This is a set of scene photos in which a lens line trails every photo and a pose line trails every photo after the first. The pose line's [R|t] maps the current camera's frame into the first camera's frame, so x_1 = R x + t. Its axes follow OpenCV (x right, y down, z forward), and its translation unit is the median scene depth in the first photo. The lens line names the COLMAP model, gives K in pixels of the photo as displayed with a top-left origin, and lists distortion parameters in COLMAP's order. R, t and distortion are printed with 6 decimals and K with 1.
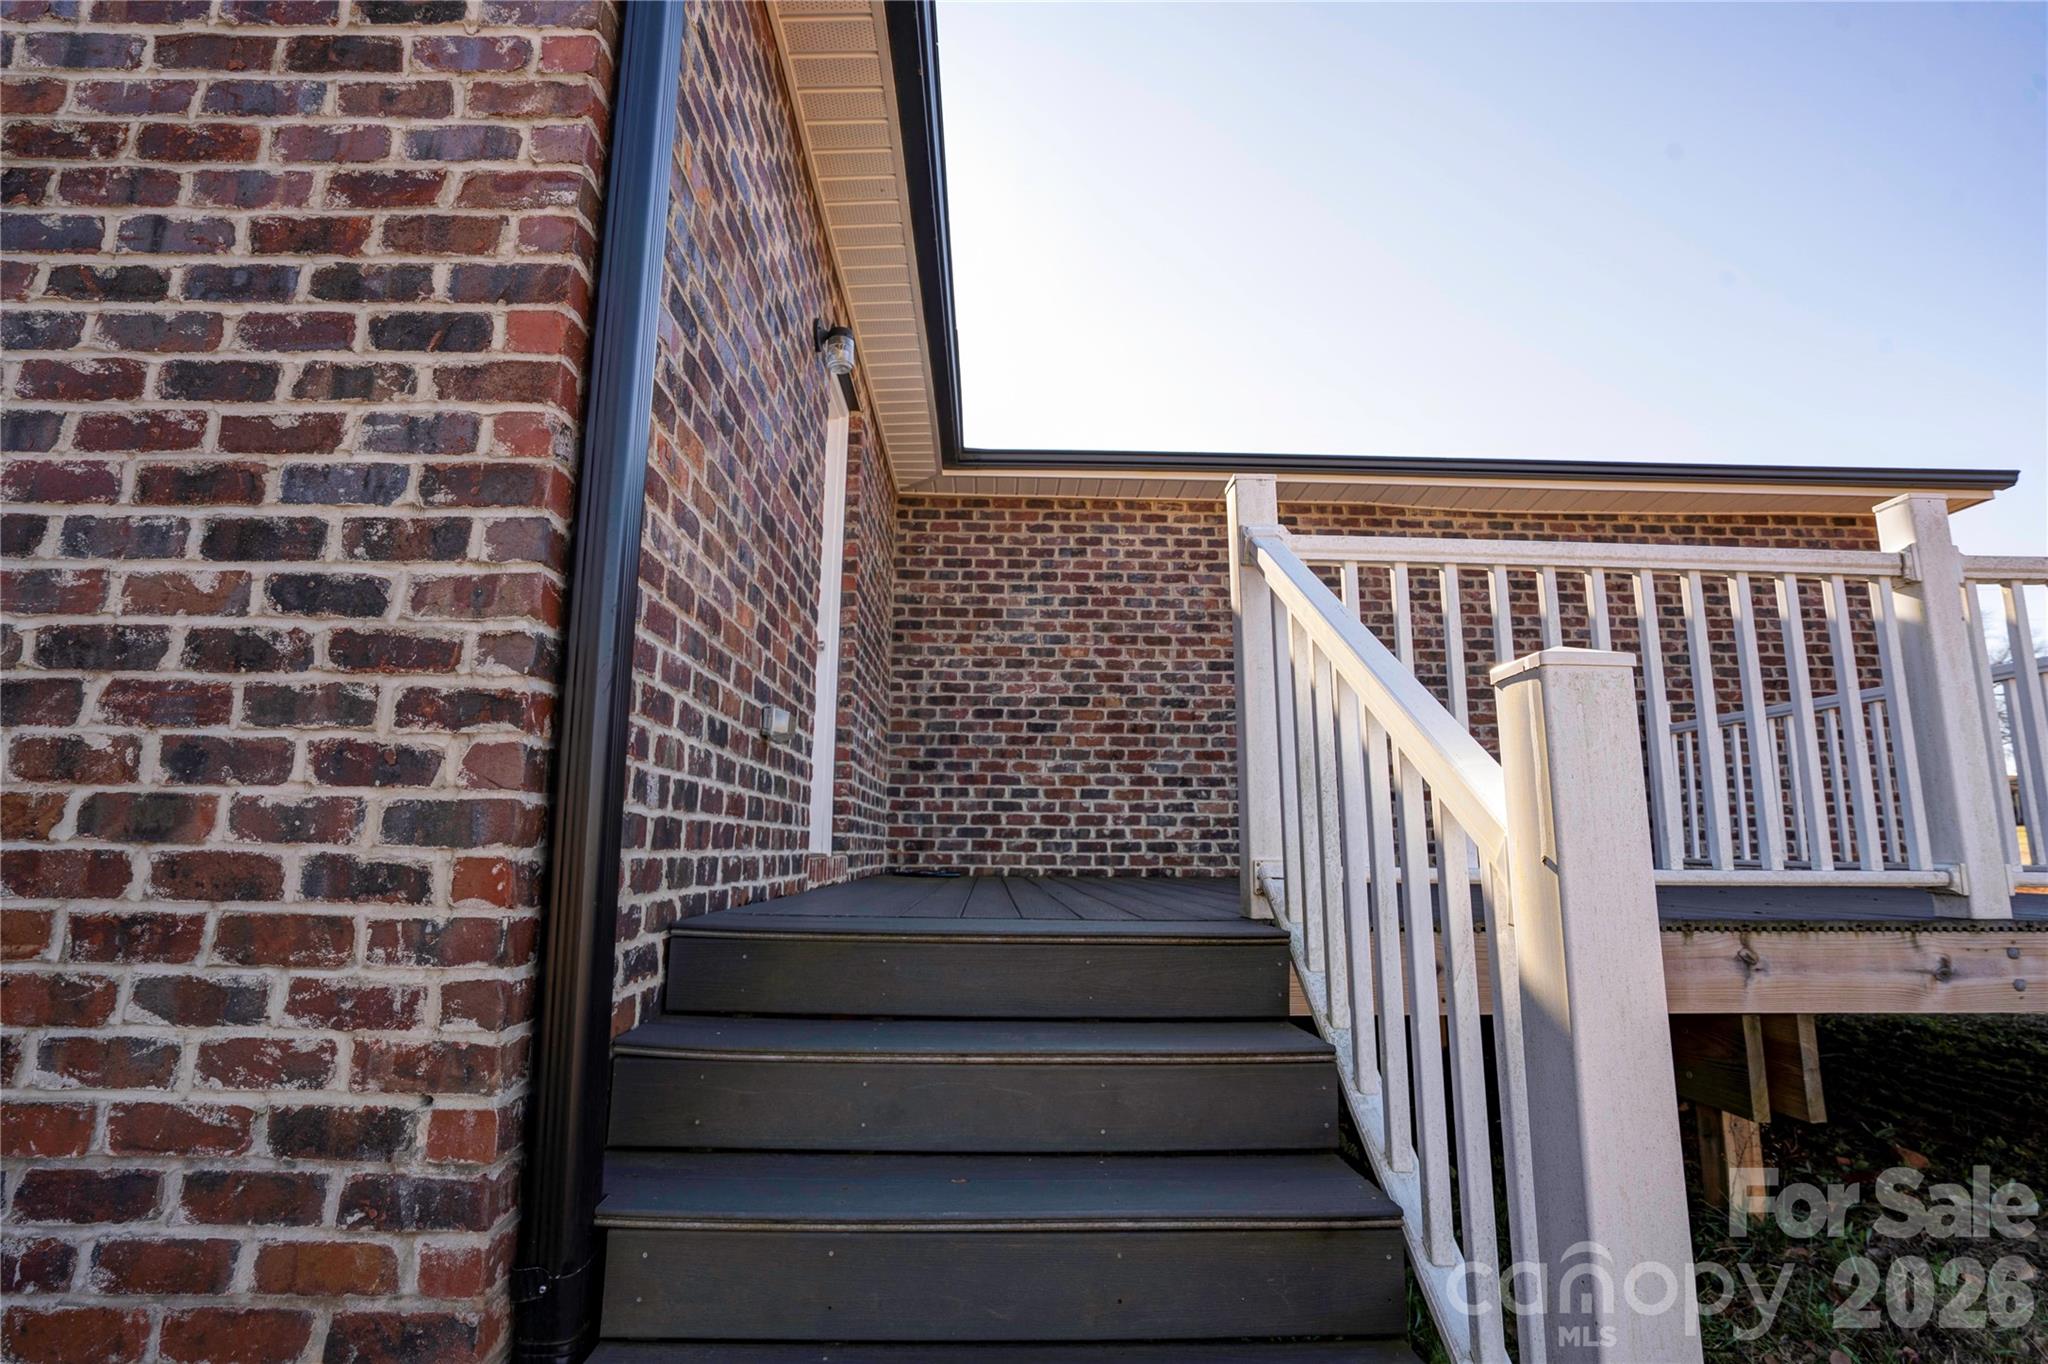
lens RADIAL K [[944.2, 0, 1010.1], [0, 944.2, 678.6], [0, 0, 1]] dist [-0.002977, 0.013538]
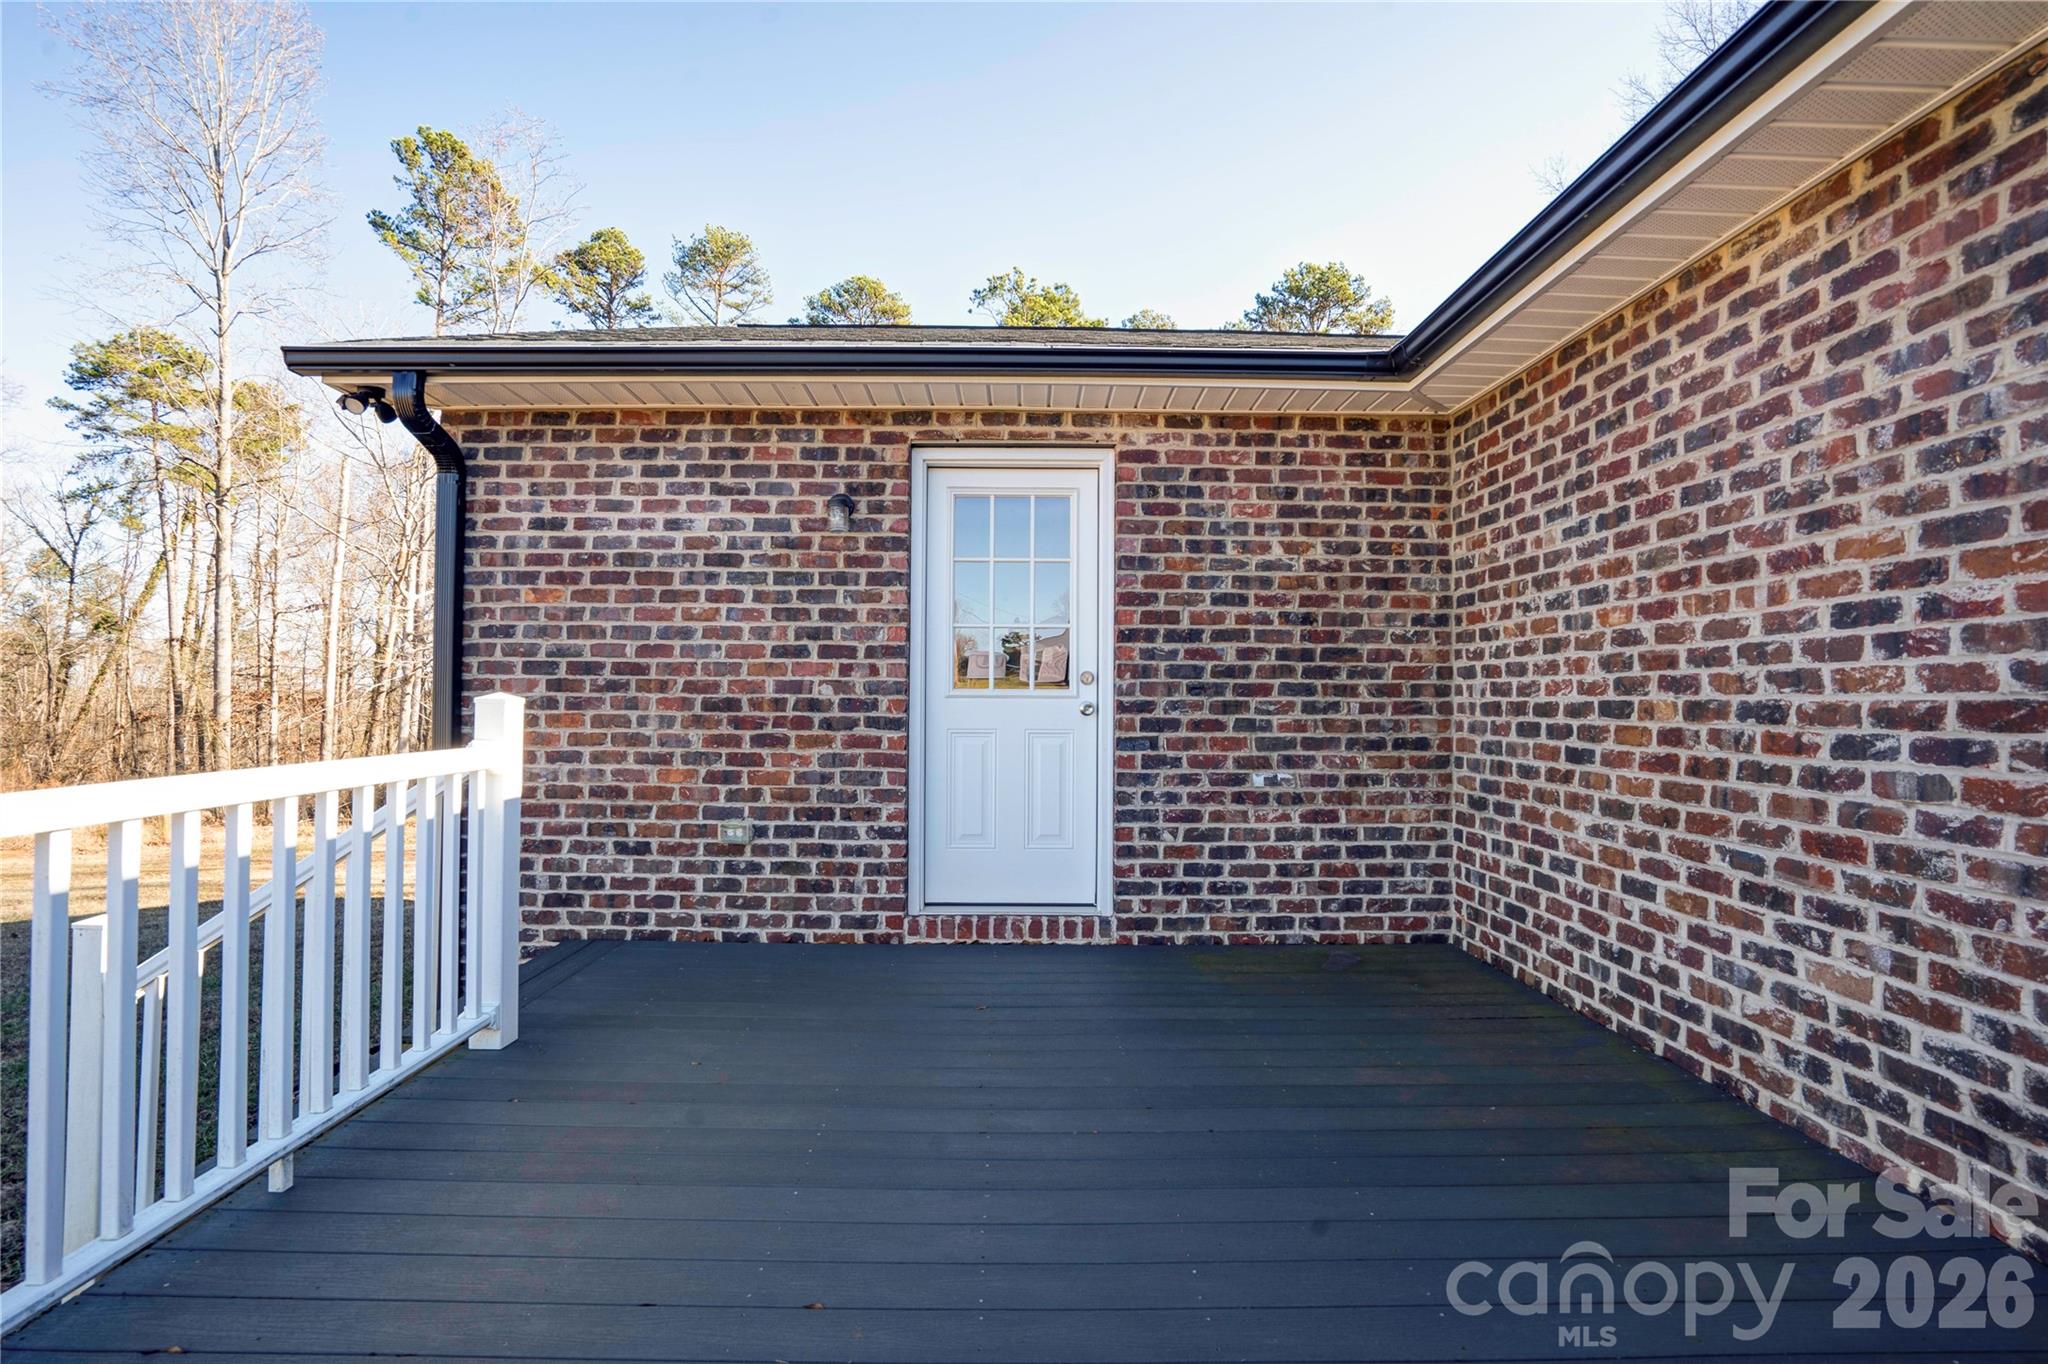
lens RADIAL K [[944.2, 0, 1010.1], [0, 944.2, 678.6], [0, 0, 1]] dist [-0.002977, 0.013538]
pose [[-0.004441, -0.037006, -0.999305, 0.608843], [0.175896, 0.983705, -0.037210, -0.033695], [0.984399, -0.175939, 0.002141, 0.663094]]
